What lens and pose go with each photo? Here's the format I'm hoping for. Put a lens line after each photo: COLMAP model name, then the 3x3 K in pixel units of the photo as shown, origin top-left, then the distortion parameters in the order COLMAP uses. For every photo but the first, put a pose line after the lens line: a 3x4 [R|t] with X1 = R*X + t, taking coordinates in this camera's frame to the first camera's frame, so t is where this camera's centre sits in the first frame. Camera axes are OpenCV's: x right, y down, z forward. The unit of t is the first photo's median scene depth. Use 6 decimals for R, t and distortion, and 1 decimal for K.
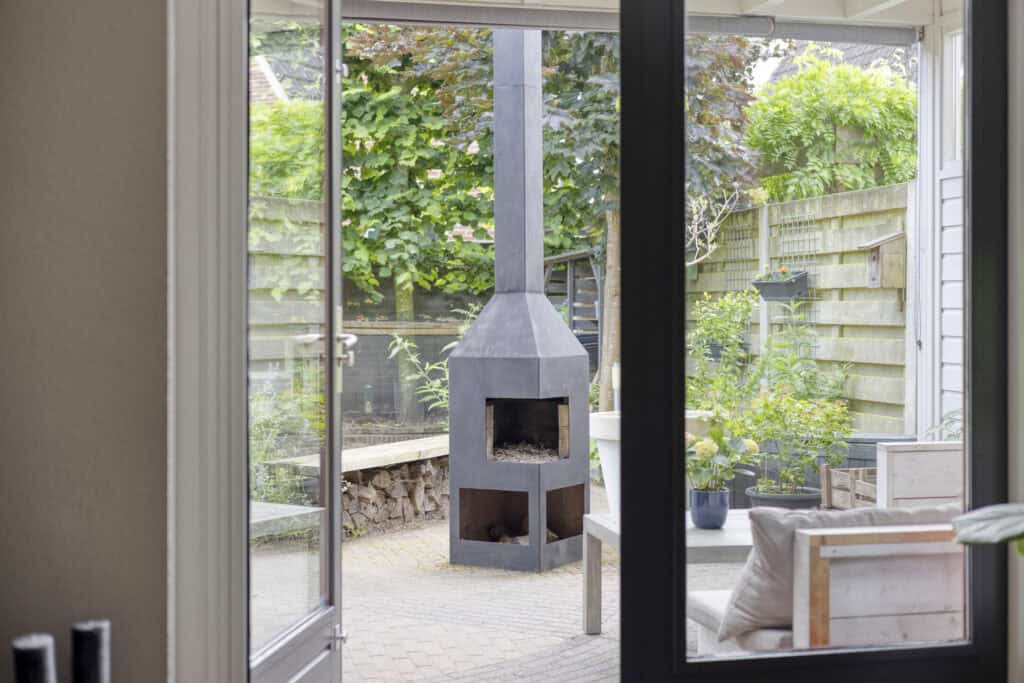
lens RADIAL K [[1400.7, 0, 513.1], [0, 1400.7, 338.8], [0, 0, 1]] dist [0.032779, 0.000000]
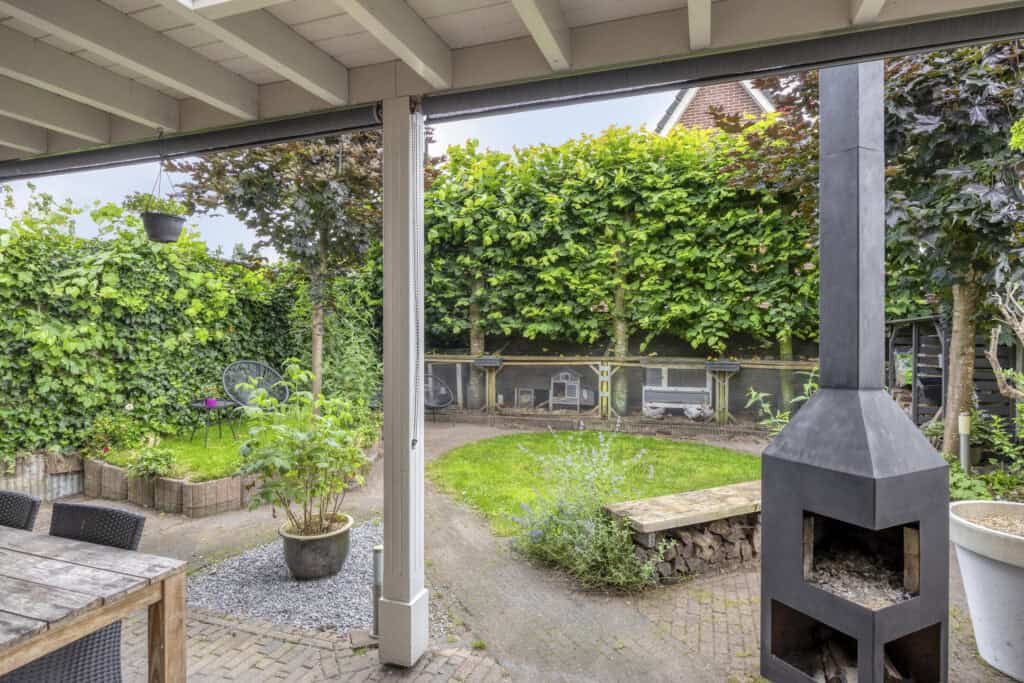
lens RADIAL K [[561.6, 0, 506.3], [0, 561.6, 334.8], [0, 0, 1]] dist [-0.003952, -0.000589]
pose [[0.833740, 0.007122, -0.552112, 0.010326], [-0.014245, 0.999861, -0.008613, -0.034221], [0.551974, 0.015046, 0.833726, 0.334011]]
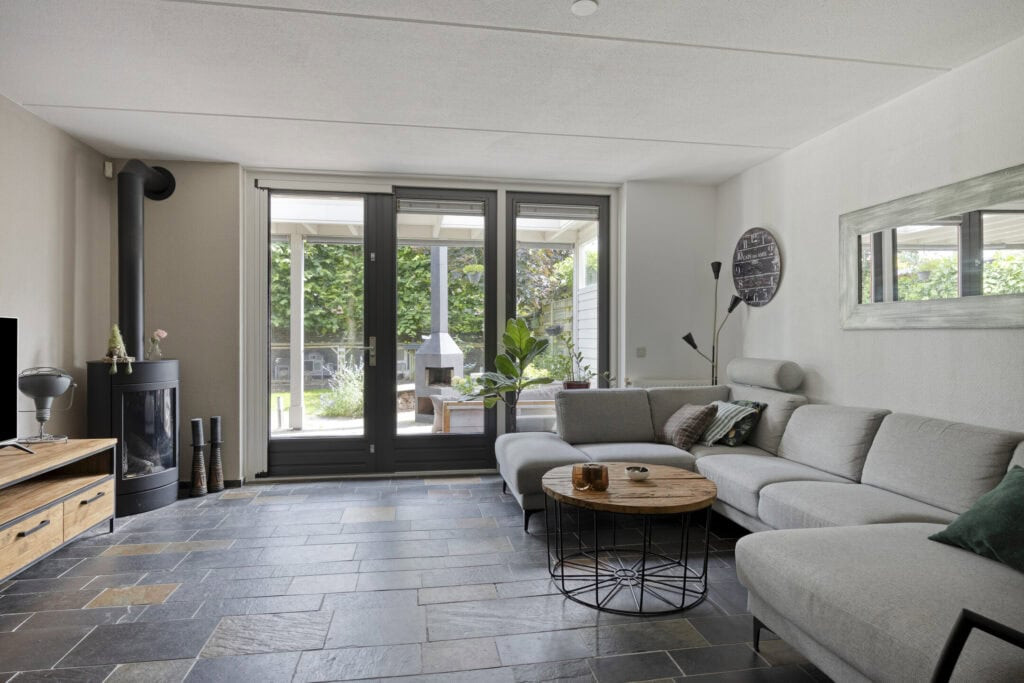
lens RADIAL K [[561.6, 0, 502.2], [0, 561.6, 340.8], [0, 0, 1]] dist [-0.003952, -0.000589]
pose [[0.996719, 0.004066, -0.080834, 0.134406], [-0.005555, 0.999819, -0.018209, 0.003531], [0.080745, 0.018598, 0.996561, -0.107298]]
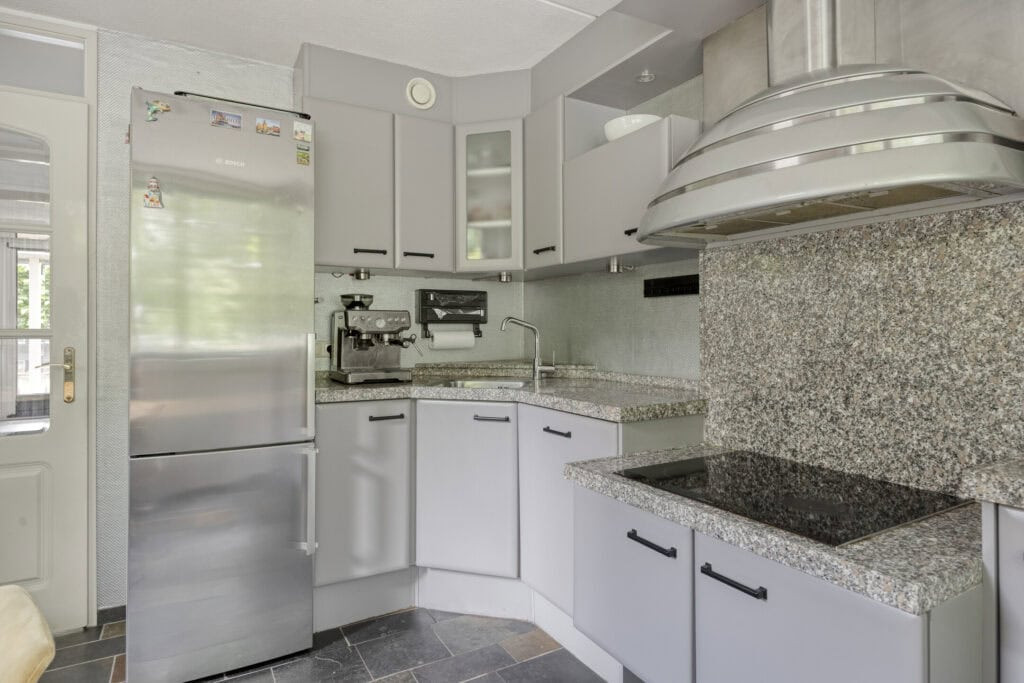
lens RADIAL K [[561.6, 0, 514.9], [0, 561.6, 334.7], [0, 0, 1]] dist [-0.003952, -0.000589]
pose [[0.968179, 0.003769, 0.250231, 0.331820], [0.001114, 0.999812, -0.019369, 0.007646], [-0.250257, 0.019031, 0.967992, -0.492107]]
